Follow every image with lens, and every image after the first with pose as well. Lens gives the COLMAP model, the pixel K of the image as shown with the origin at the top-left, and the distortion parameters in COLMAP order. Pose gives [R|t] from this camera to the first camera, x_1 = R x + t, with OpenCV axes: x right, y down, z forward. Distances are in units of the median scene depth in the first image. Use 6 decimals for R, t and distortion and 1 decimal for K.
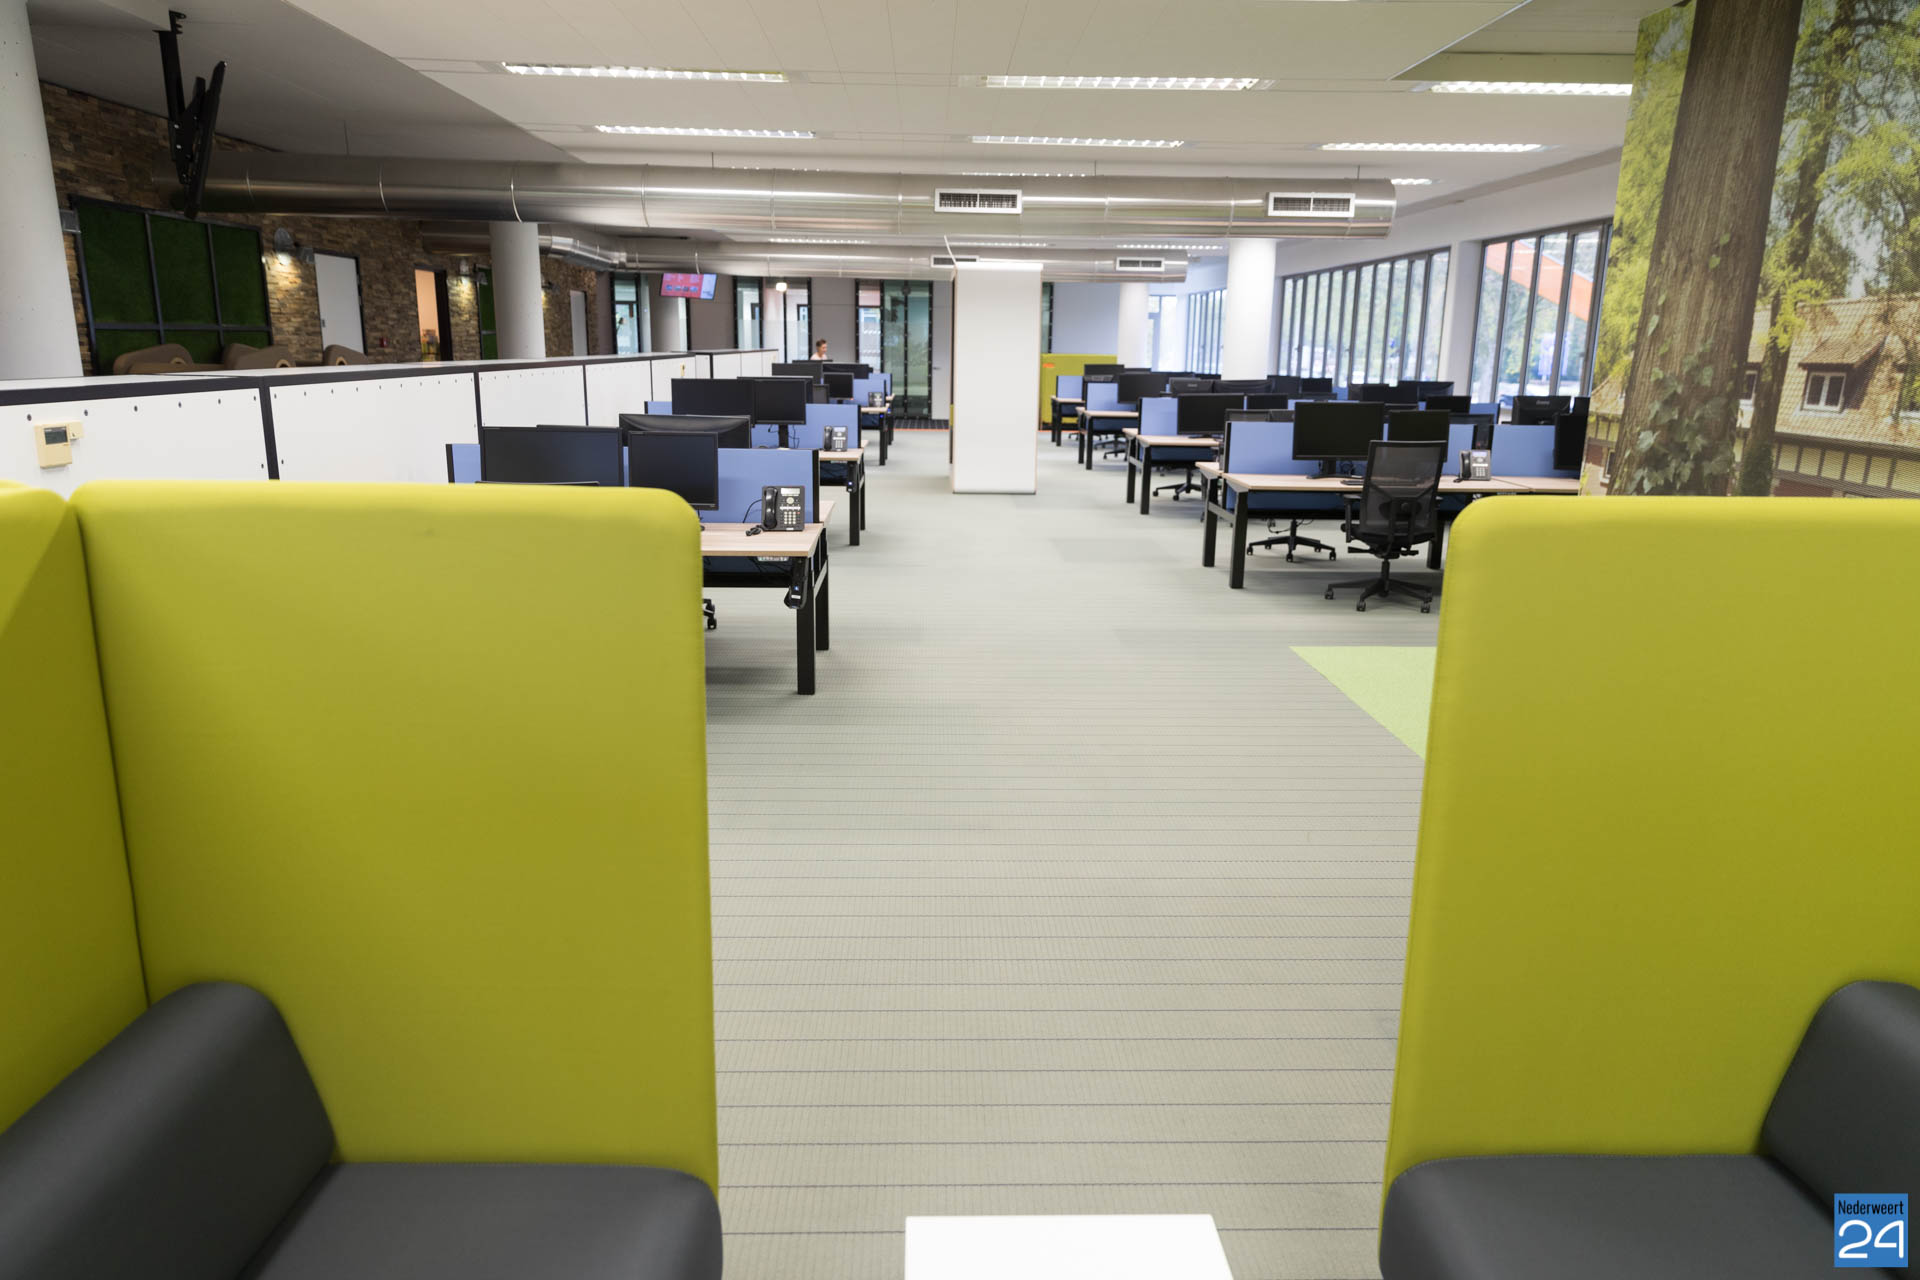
lens RADIAL K [[1279.2, 0, 967.3], [0, 1279.2, 648.4], [0, 0, 1]] dist [0.008953, 0.001445]
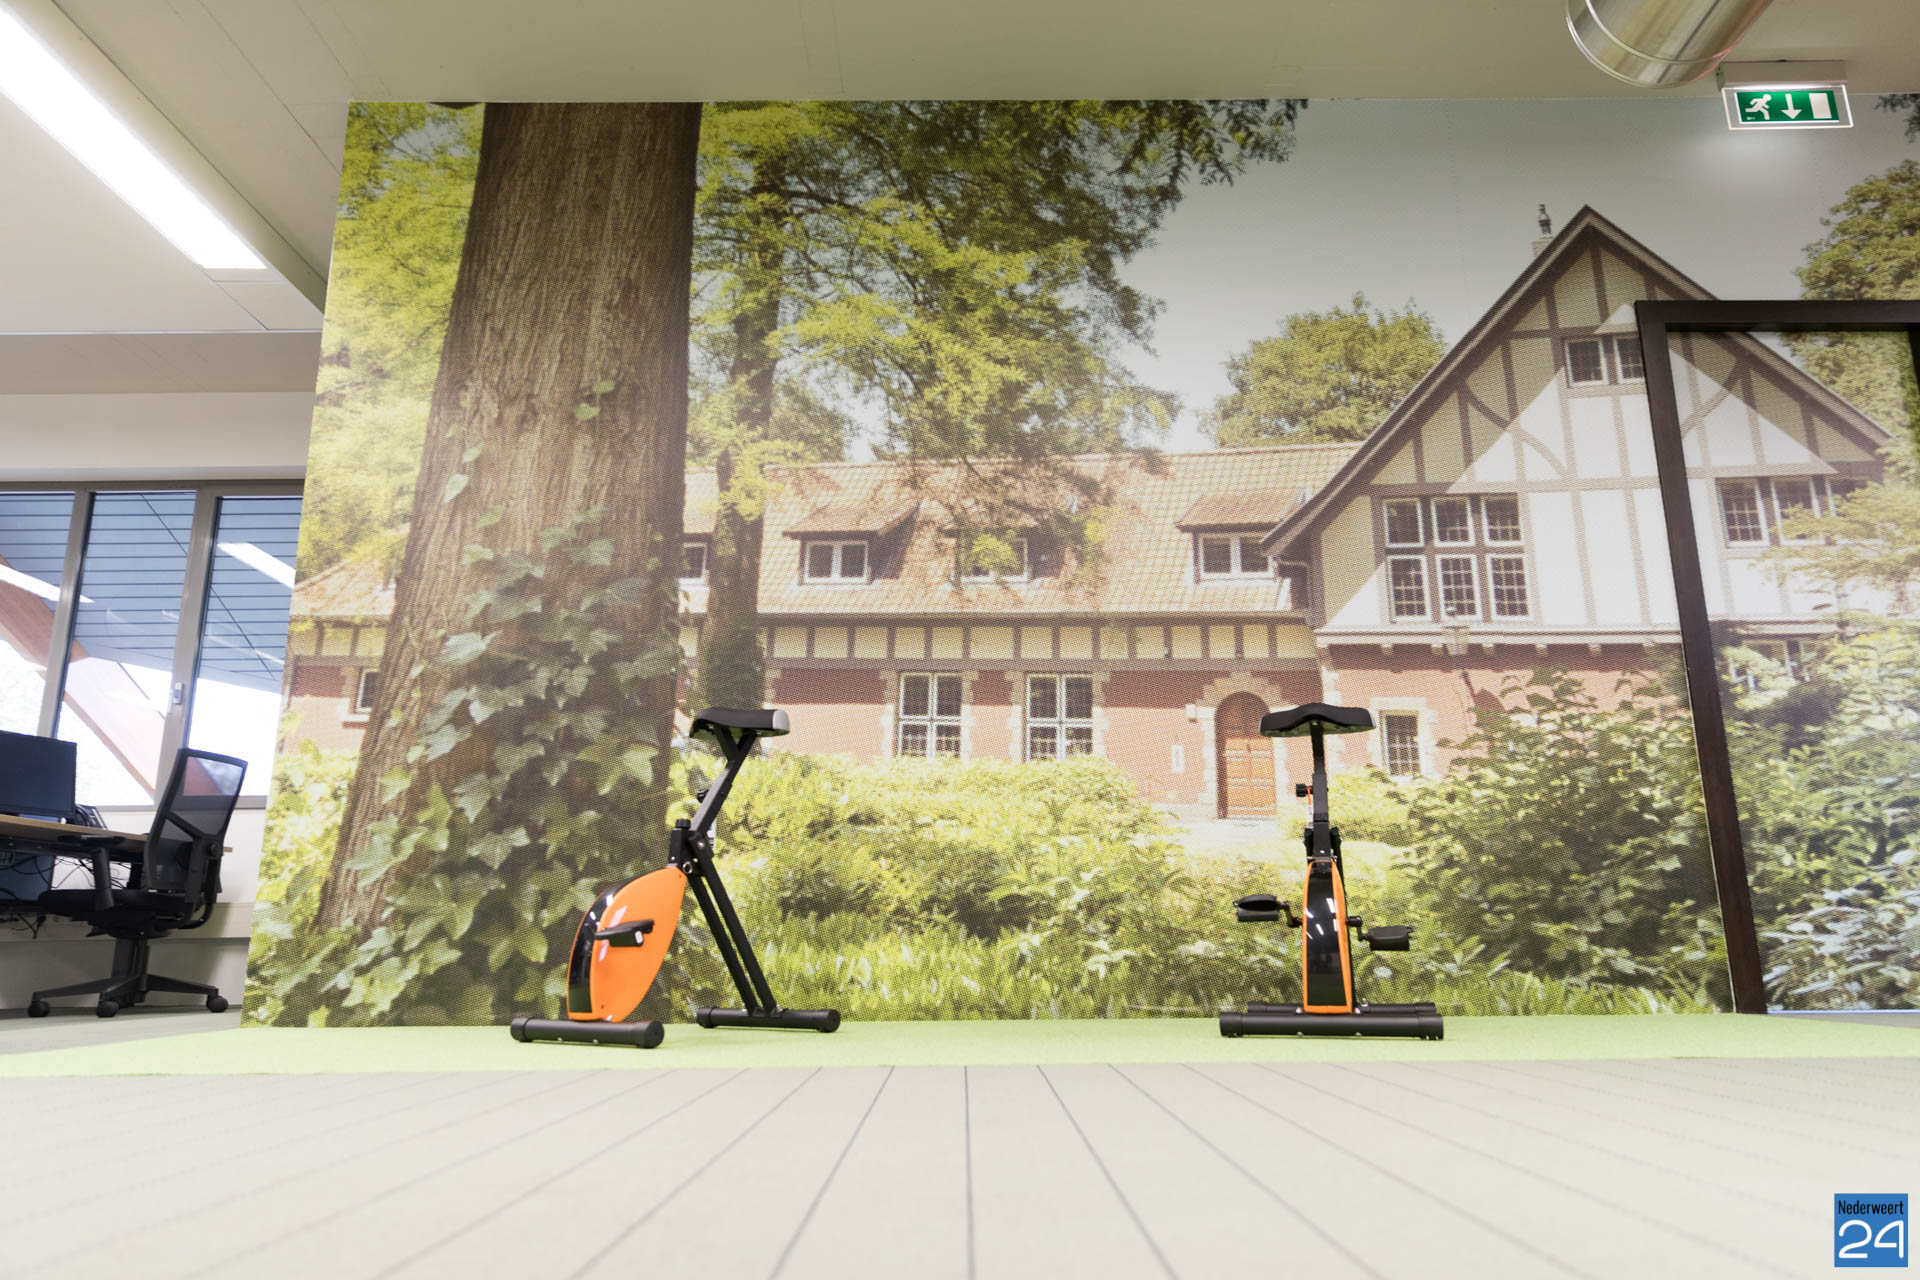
lens RADIAL K [[1279.2, 0, 967.3], [0, 1279.2, 648.4], [0, 0, 1]] dist [0.008953, 0.001445]
pose [[0.027834, 0.215461, 0.976116, -0.118862], [0.243206, 0.945692, -0.215681, 0.048028], [-0.969575, 0.243400, -0.026079, 0.828873]]
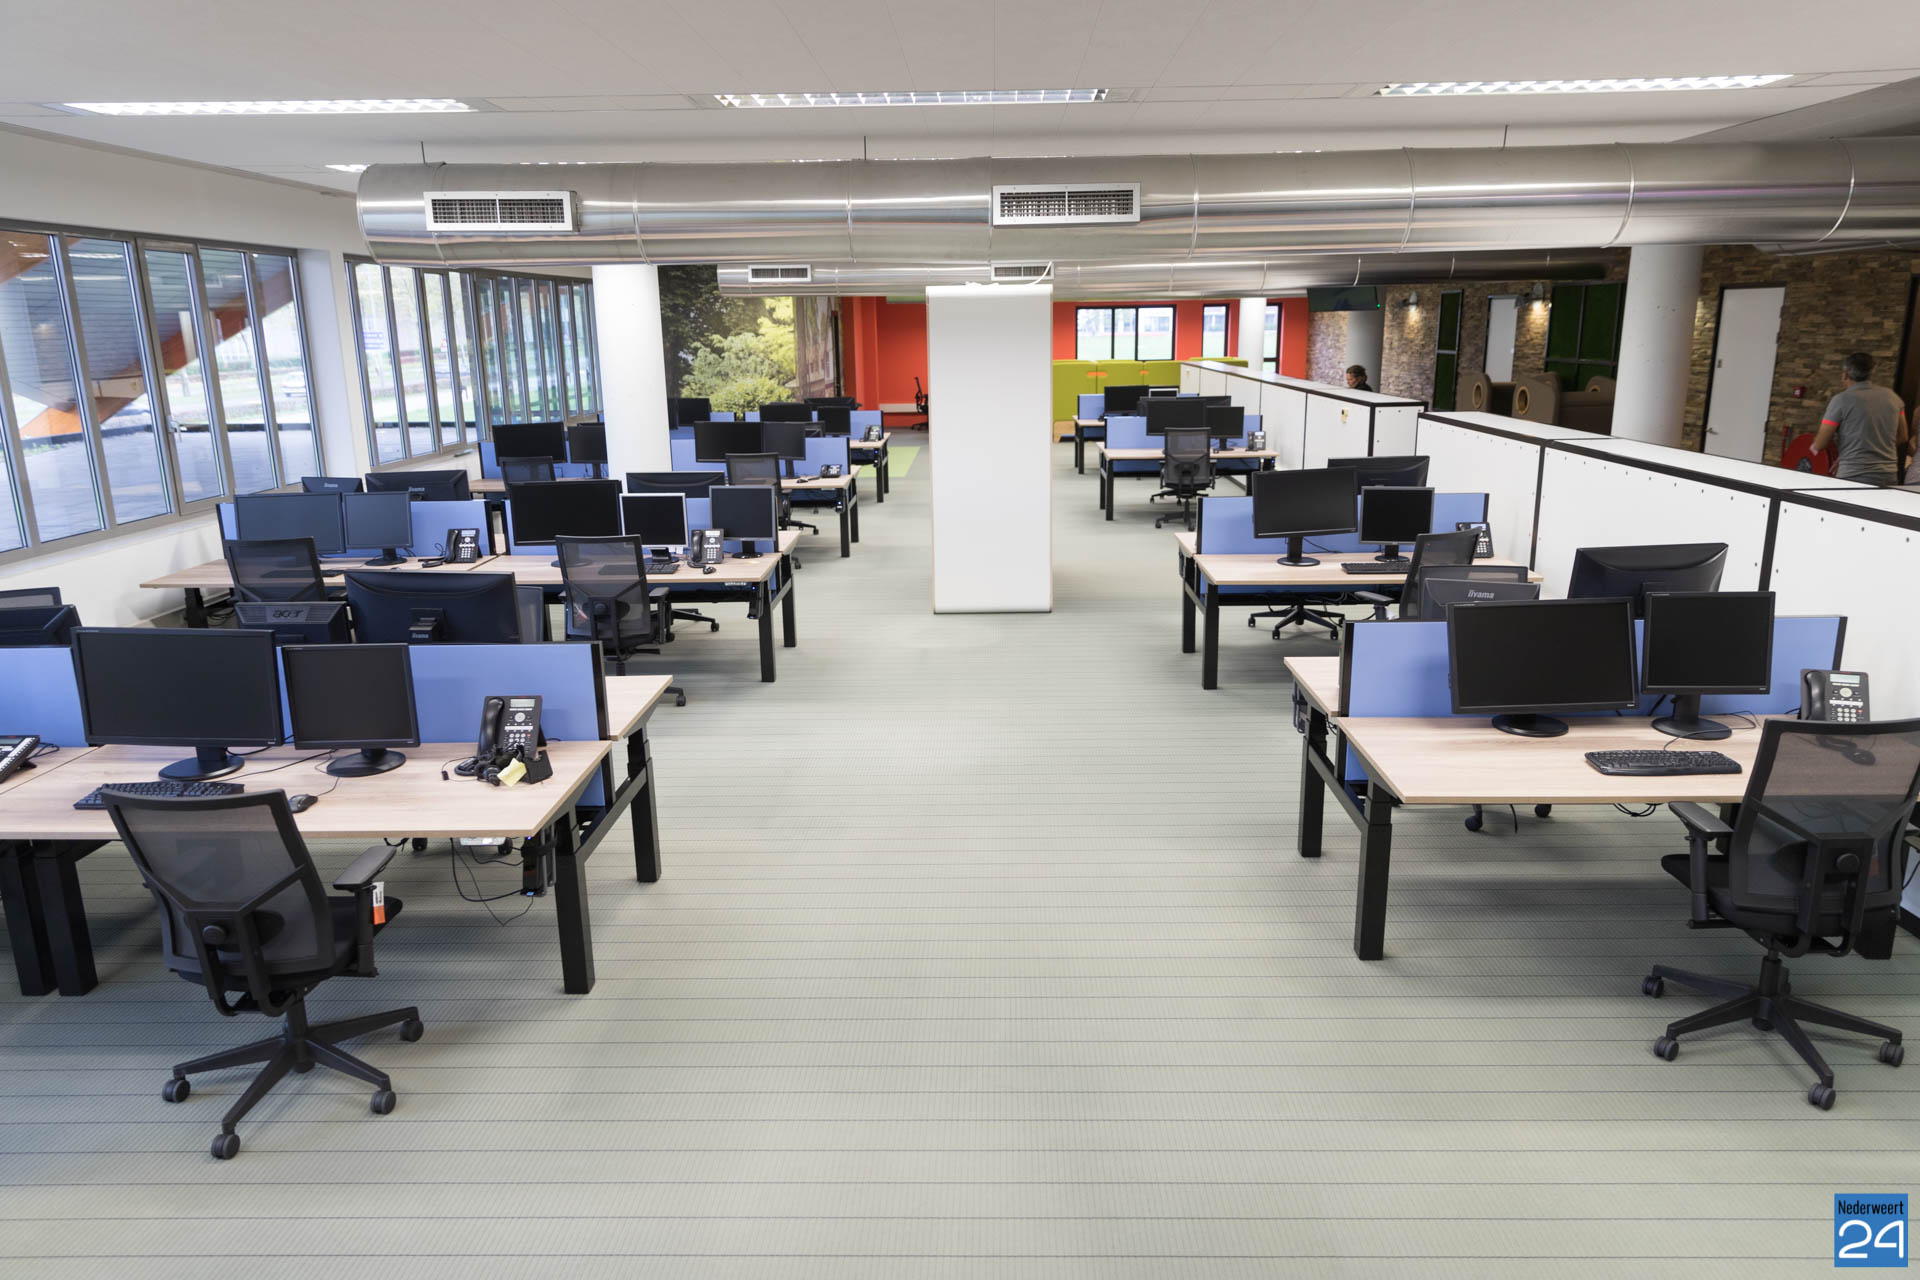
lens RADIAL K [[1297.3, 0, 967.4], [0, 1297.3, 646.1], [0, 0, 1]] dist [0.006790, 0.000288]
pose [[-0.998785, -0.012627, 0.047631, -0.009656], [0.010870, 0.886340, 0.462908, -1.122851], [-0.048062, 0.462863, -0.885126, 4.269355]]
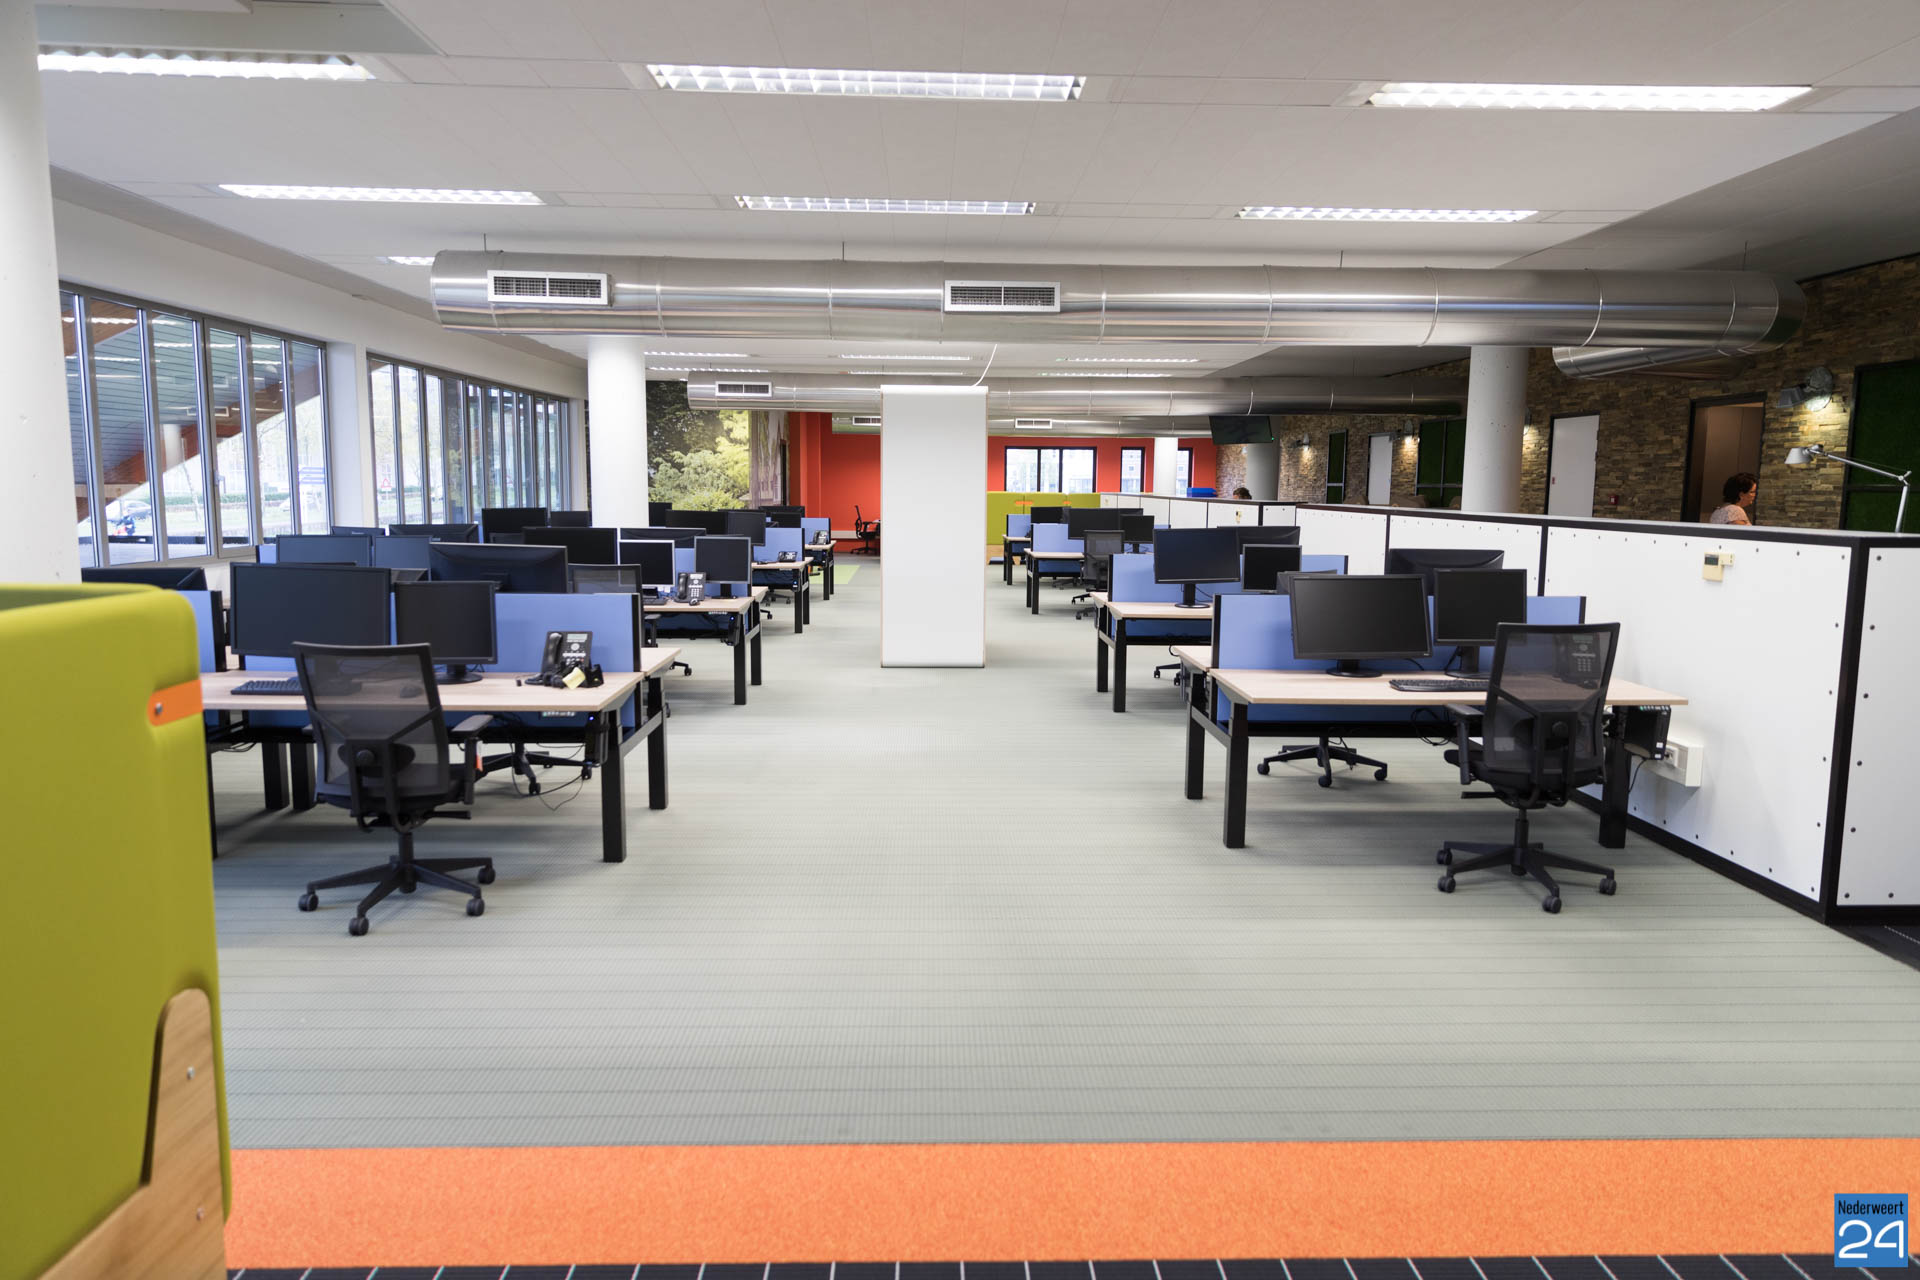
lens RADIAL K [[1285.4, 0, 968.4], [0, 1285.4, 644.2], [0, 0, 1]] dist [0.008416, 0.003895]
pose [[-0.999670, -0.024504, -0.007722, 0.001290], [-0.025652, 0.935224, 0.353125, -1.085833], [-0.001431, 0.353206, -0.935544, 4.528297]]
